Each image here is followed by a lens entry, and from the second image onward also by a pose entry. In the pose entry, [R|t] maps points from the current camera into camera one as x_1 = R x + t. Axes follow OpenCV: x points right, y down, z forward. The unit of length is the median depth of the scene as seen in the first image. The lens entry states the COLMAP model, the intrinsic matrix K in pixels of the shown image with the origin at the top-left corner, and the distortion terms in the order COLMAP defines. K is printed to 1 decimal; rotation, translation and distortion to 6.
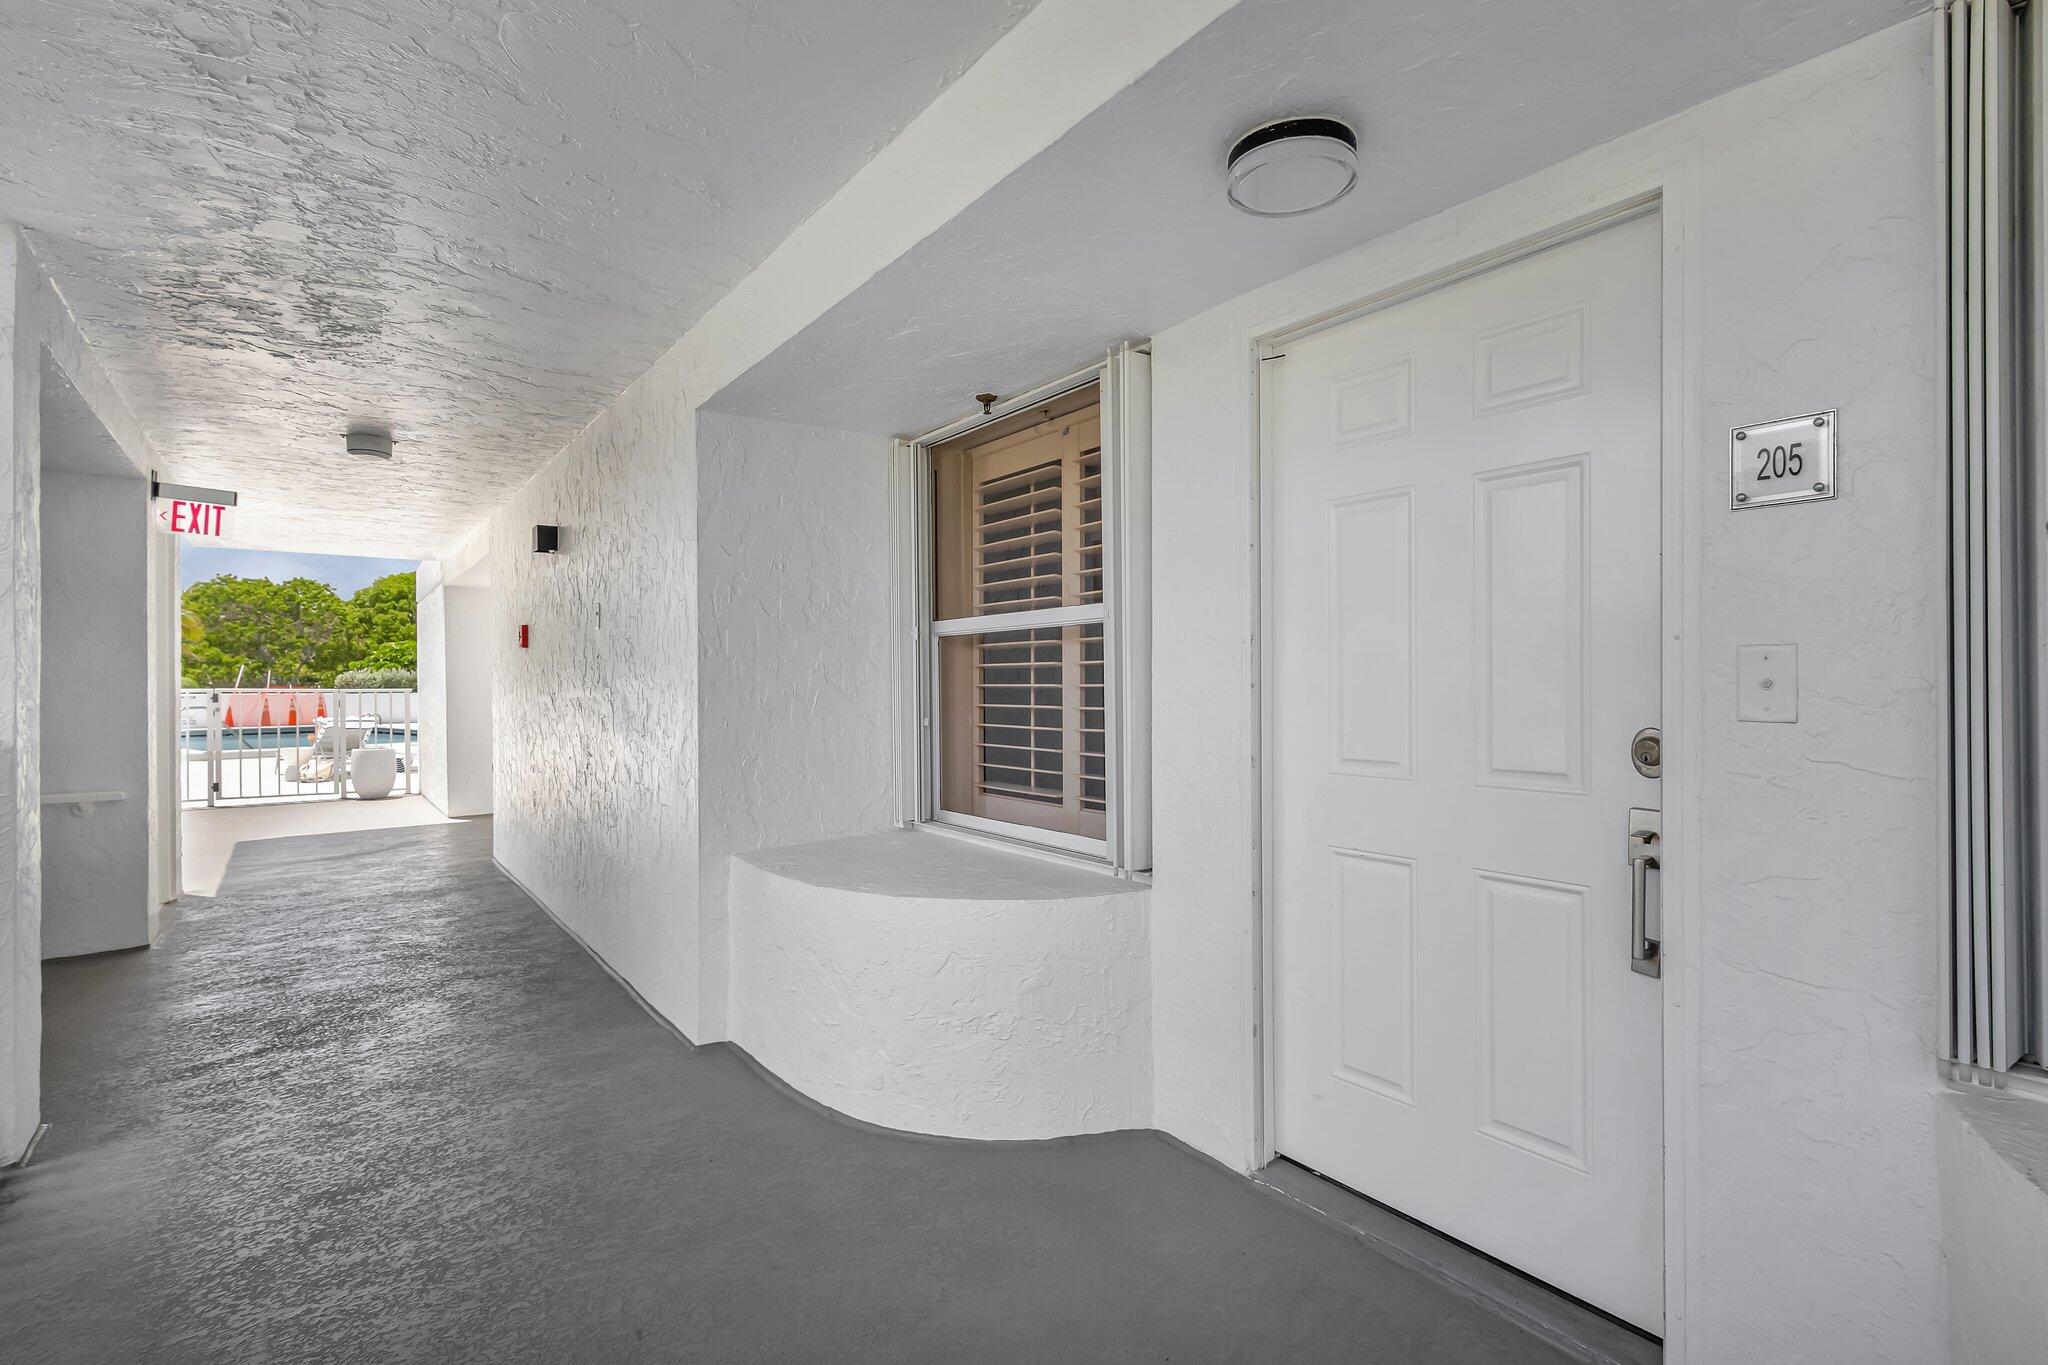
lens RADIAL K [[933.7, 0, 1006.8], [0, 933.7, 687.6], [0, 0, 1]] dist [0.004298, -0.000970]
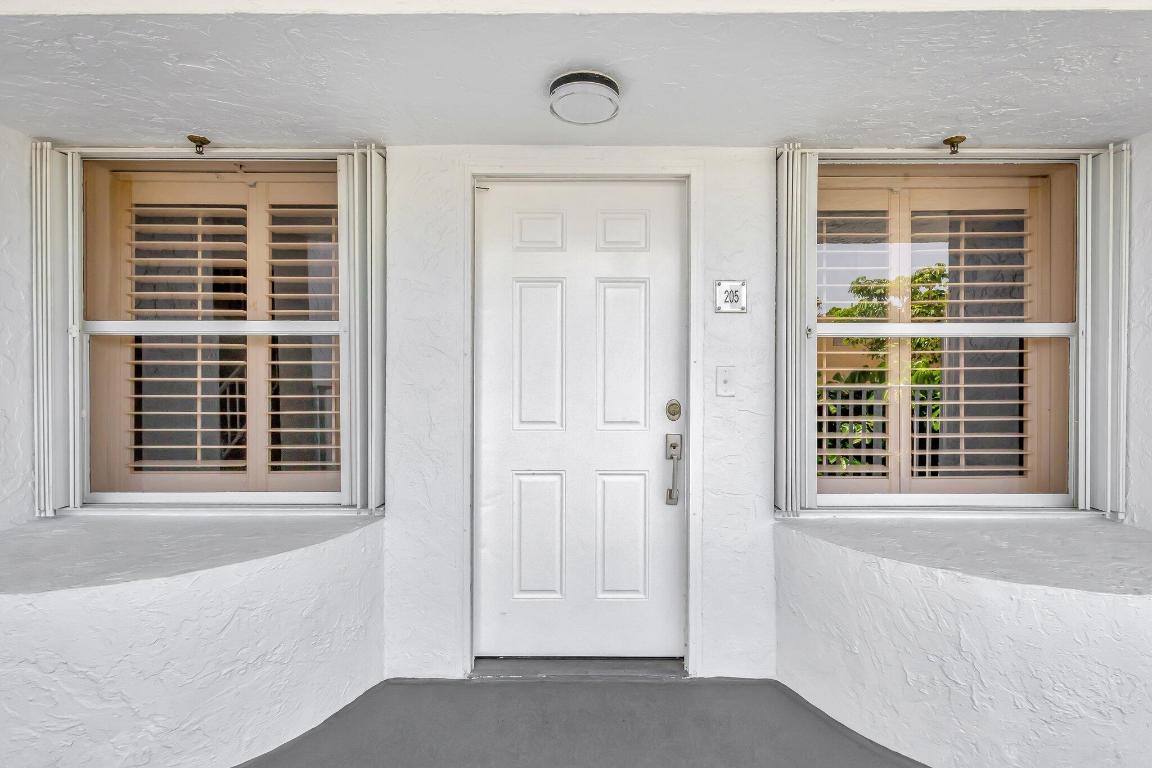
lens RADIAL K [[525.2, 0, 571.9], [0, 525.2, 373.2], [0, 0, 1]] dist [0.004298, -0.000970]
pose [[0.600709, 0.002689, 0.799463, -0.307719], [-0.000676, 0.999996, -0.002855, -0.011324], [-0.799468, 0.001175, 0.600708, 0.239183]]
